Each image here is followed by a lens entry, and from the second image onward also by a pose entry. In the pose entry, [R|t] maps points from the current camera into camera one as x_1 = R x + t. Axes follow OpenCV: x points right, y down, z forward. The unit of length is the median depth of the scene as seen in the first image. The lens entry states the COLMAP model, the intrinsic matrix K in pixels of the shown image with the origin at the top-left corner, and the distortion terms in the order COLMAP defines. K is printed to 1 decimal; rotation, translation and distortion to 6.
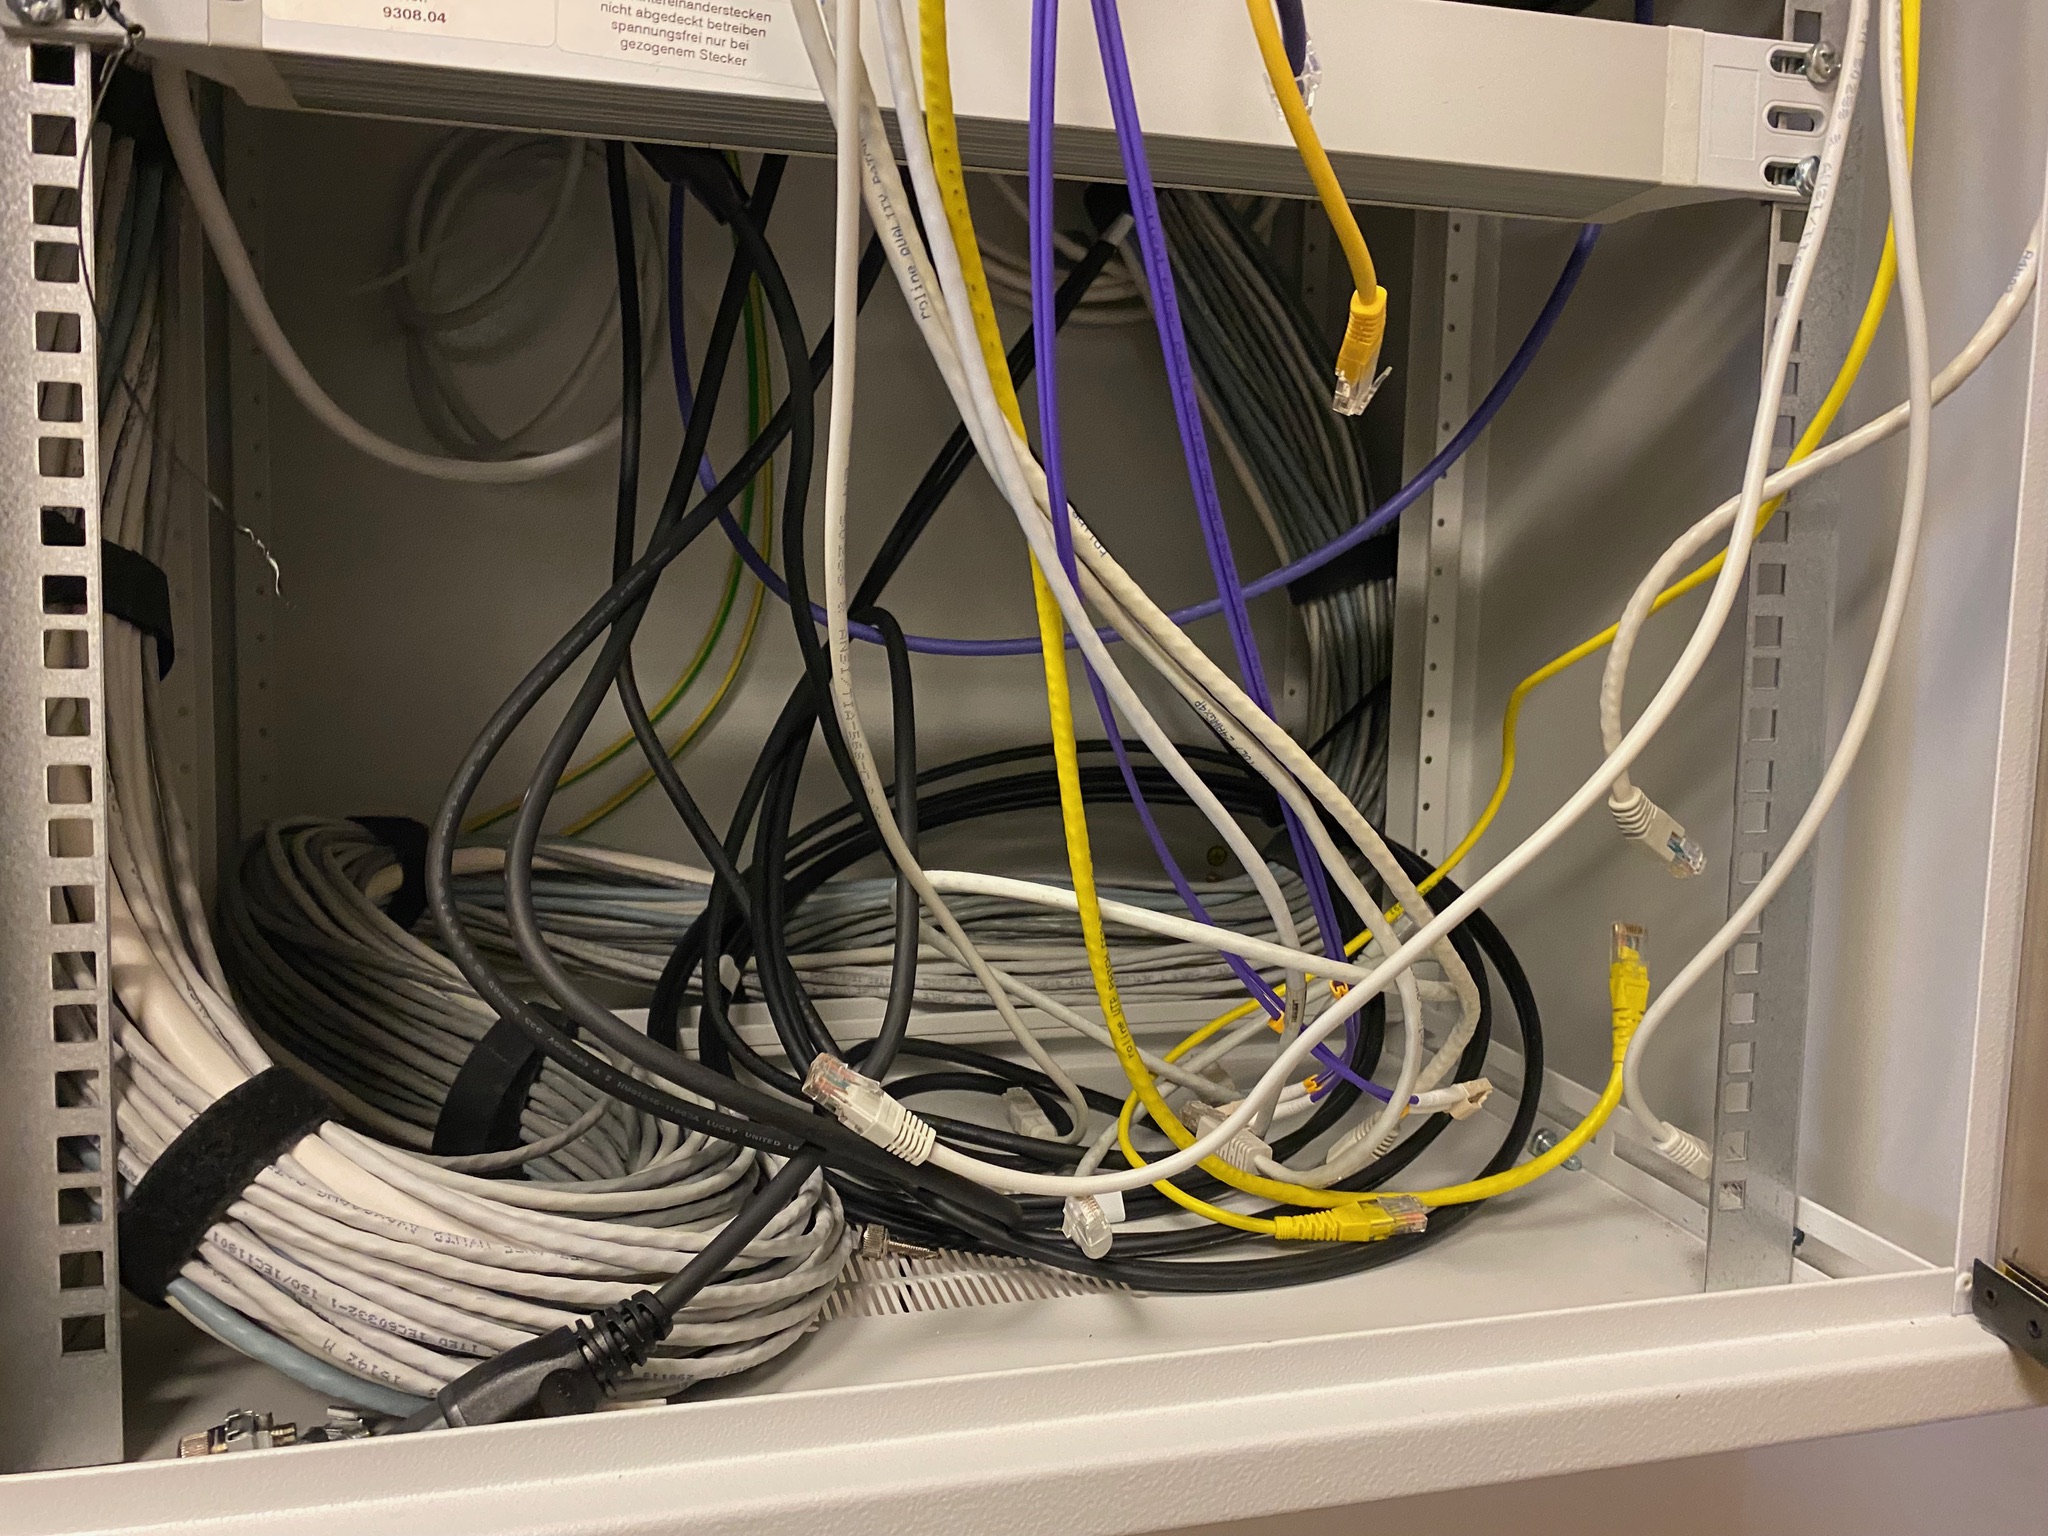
lens RADIAL K [[1536.6, 0, 1019.3], [0, 1536.6, 749.4], [0, 0, 1]] dist [0.036163, -0.055432]
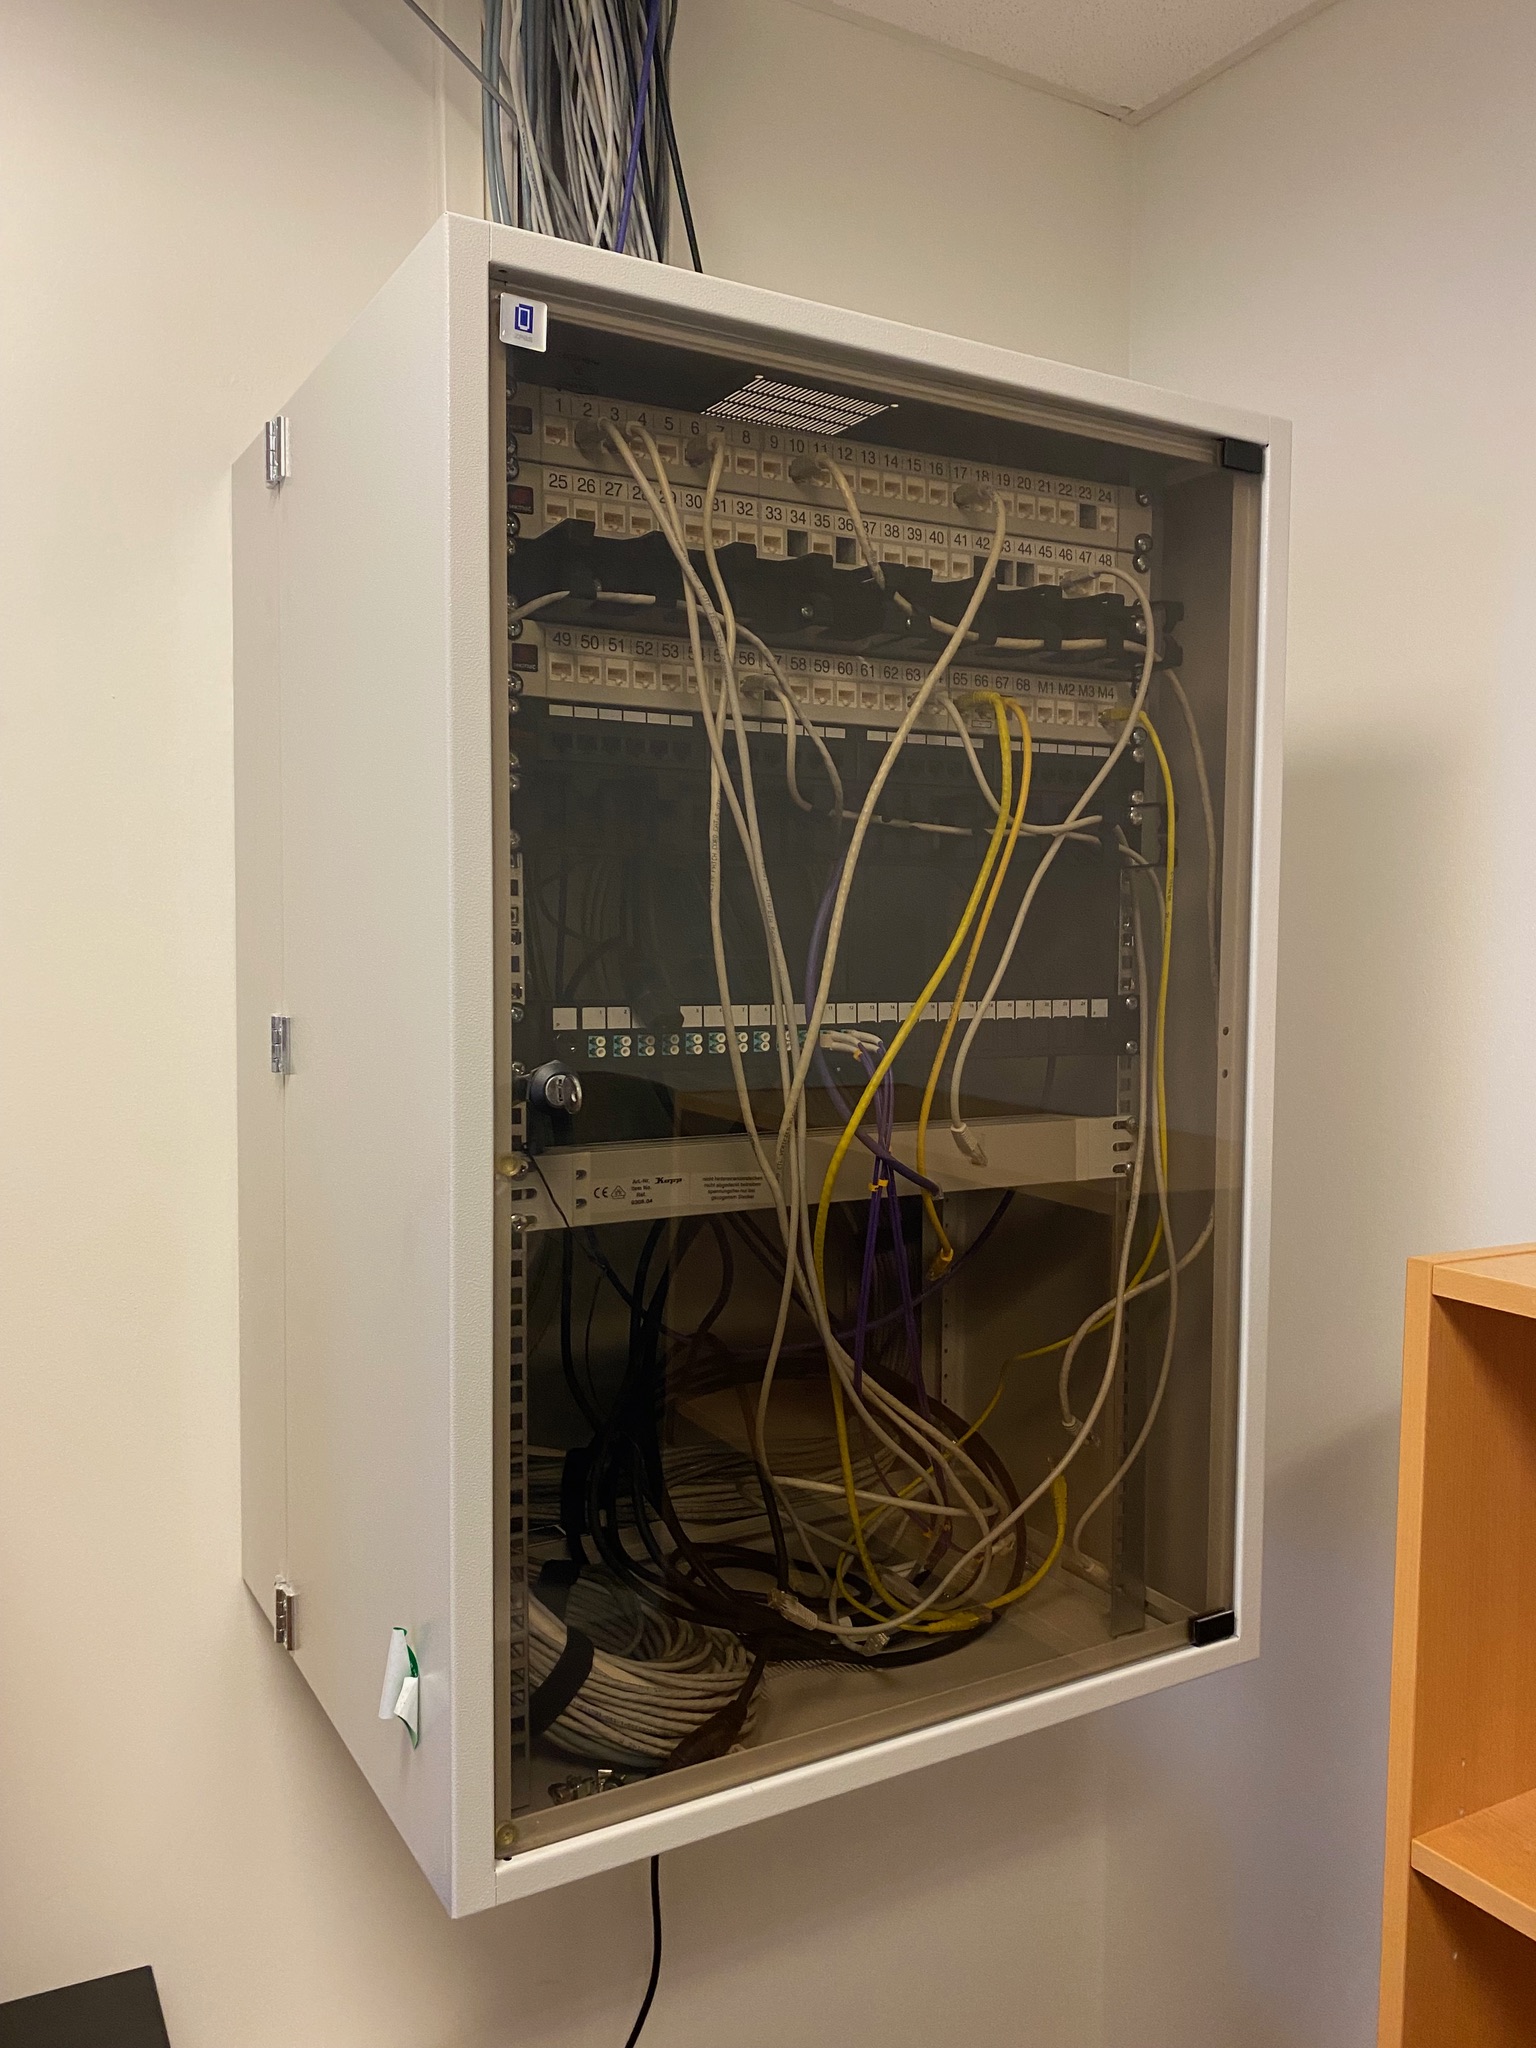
lens RADIAL K [[1536.6, 0, 750.3], [0, 1536.6, 1010.3], [0, 0, 1]] dist [0.036163, -0.055432]
pose [[0.965823, -0.029971, 0.257464, -0.702098], [0.041117, 0.998431, -0.038016, -0.561457], [-0.255921, 0.047303, 0.965540, -1.235728]]
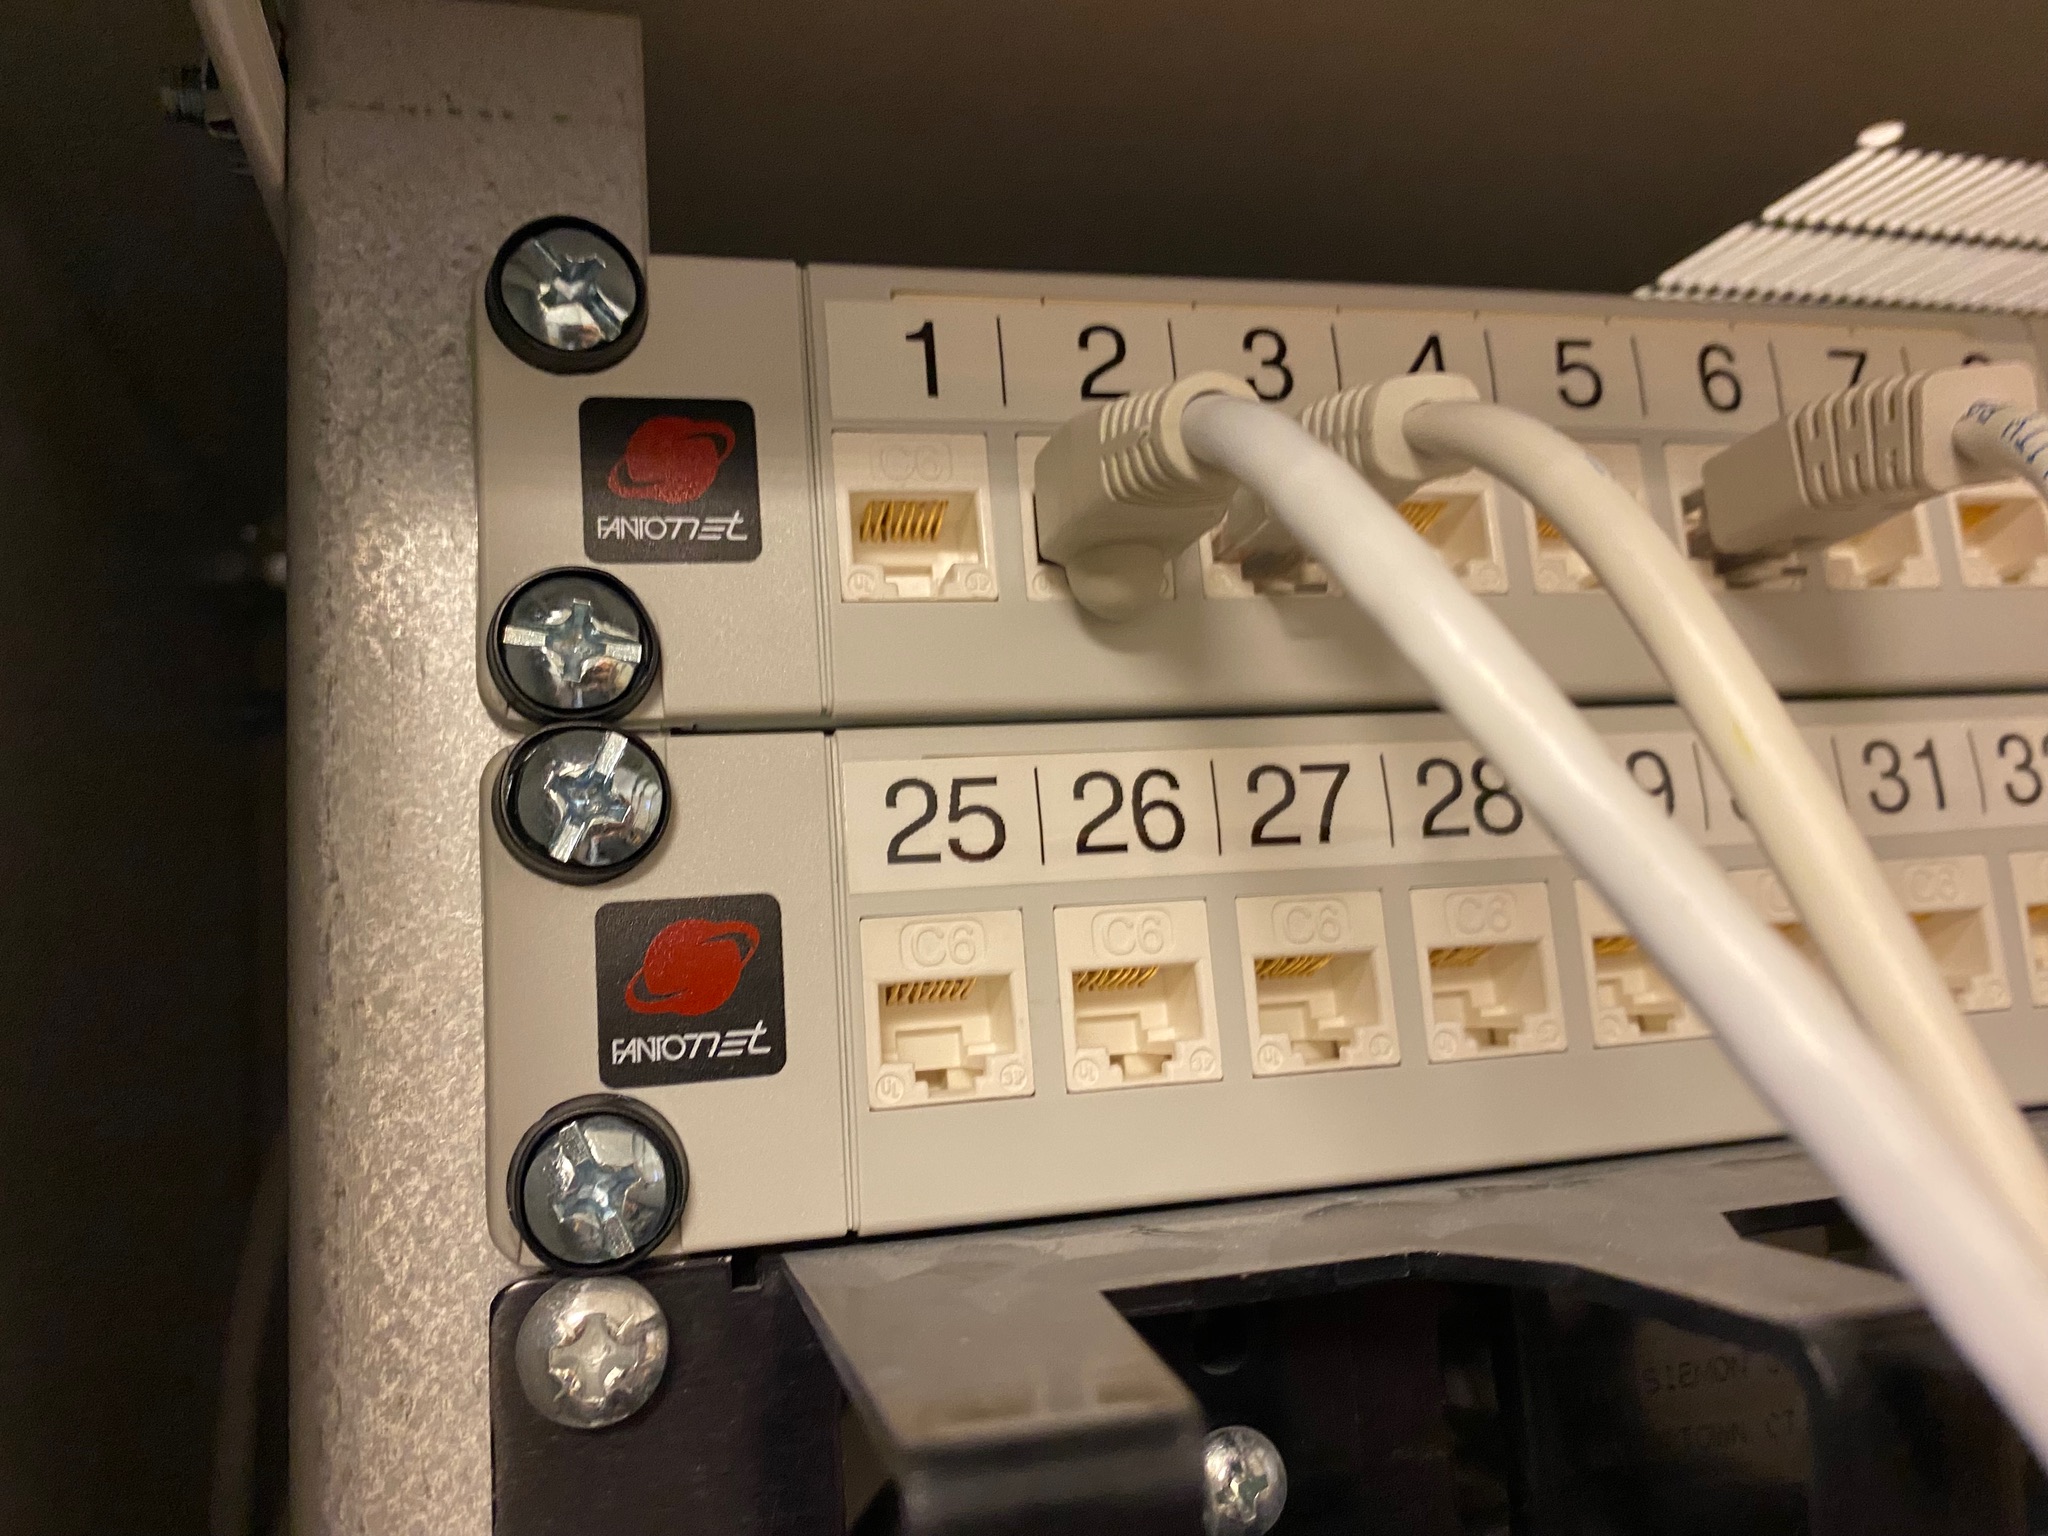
lens RADIAL K [[1536.6, 0, 1008.6], [0, 1536.6, 754.2], [0, 0, 1]] dist [0.036163, -0.055432]
pose [[0.995219, -0.084970, 0.048159, -0.409012], [0.093768, 0.969200, -0.227724, -1.271301], [-0.027326, 0.231151, 0.972534, 0.419186]]
